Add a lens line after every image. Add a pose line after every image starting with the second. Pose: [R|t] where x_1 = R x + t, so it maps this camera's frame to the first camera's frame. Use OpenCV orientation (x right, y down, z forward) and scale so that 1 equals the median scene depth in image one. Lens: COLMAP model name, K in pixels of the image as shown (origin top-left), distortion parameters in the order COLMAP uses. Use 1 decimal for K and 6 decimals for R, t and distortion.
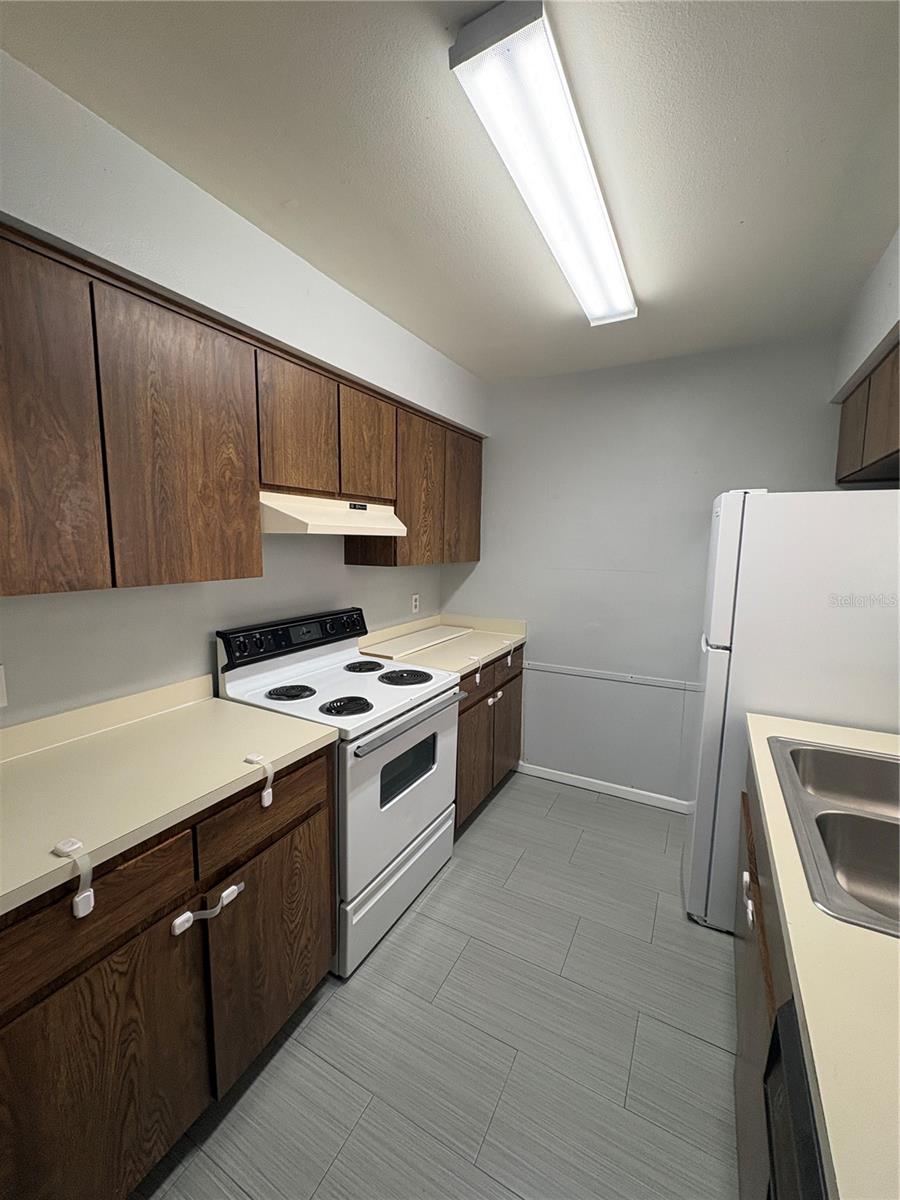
lens RADIAL K [[477.6, 0, 450.0], [0, 477.6, 600.0], [0, 0, 1]] dist [-0.000791, -0.000324]
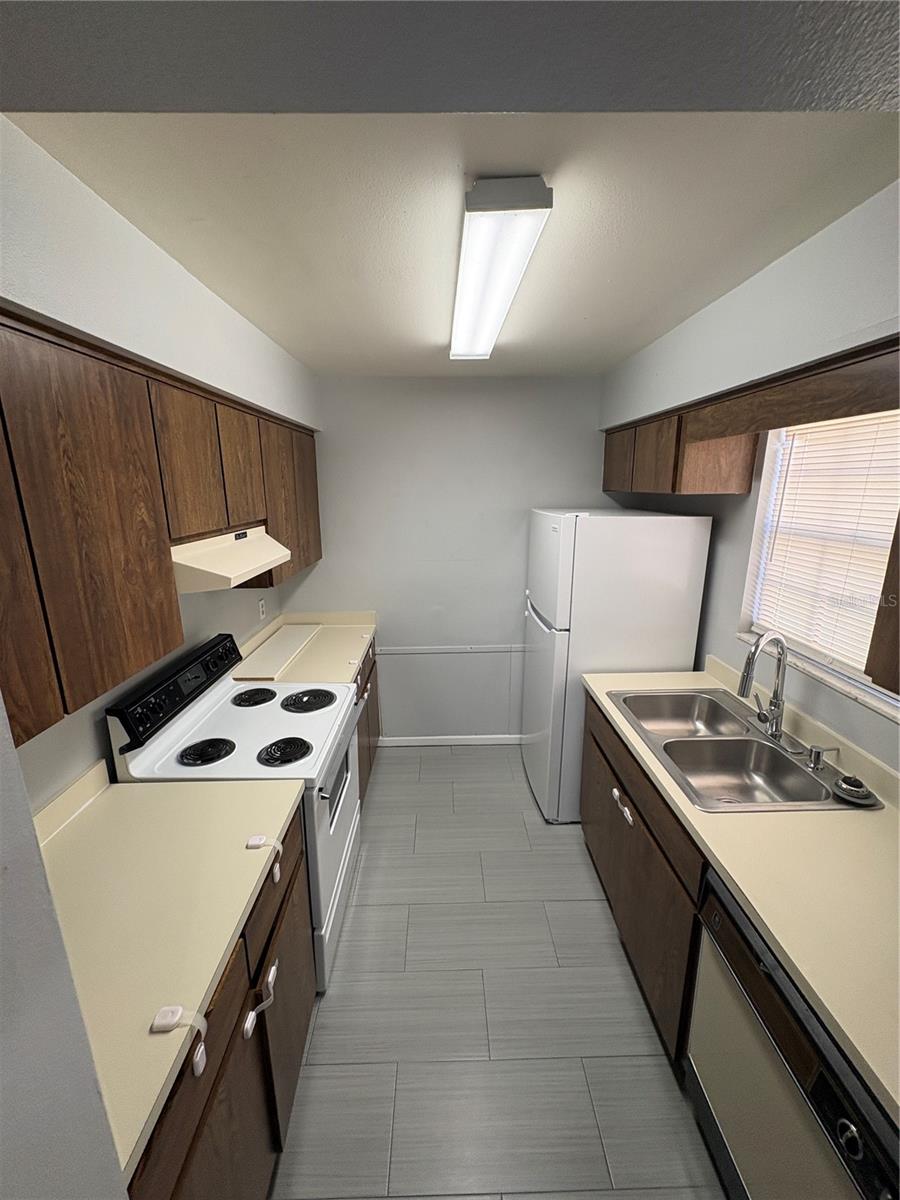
lens RADIAL K [[477.6, 0, 450.0], [0, 477.6, 600.0], [0, 0, 1]] dist [-0.000791, -0.000324]
pose [[0.867089, -0.133486, 0.479936, -0.362241], [0.076139, 0.987622, 0.137133, -0.202858], [-0.492300, -0.082364, 0.866520, -0.003521]]
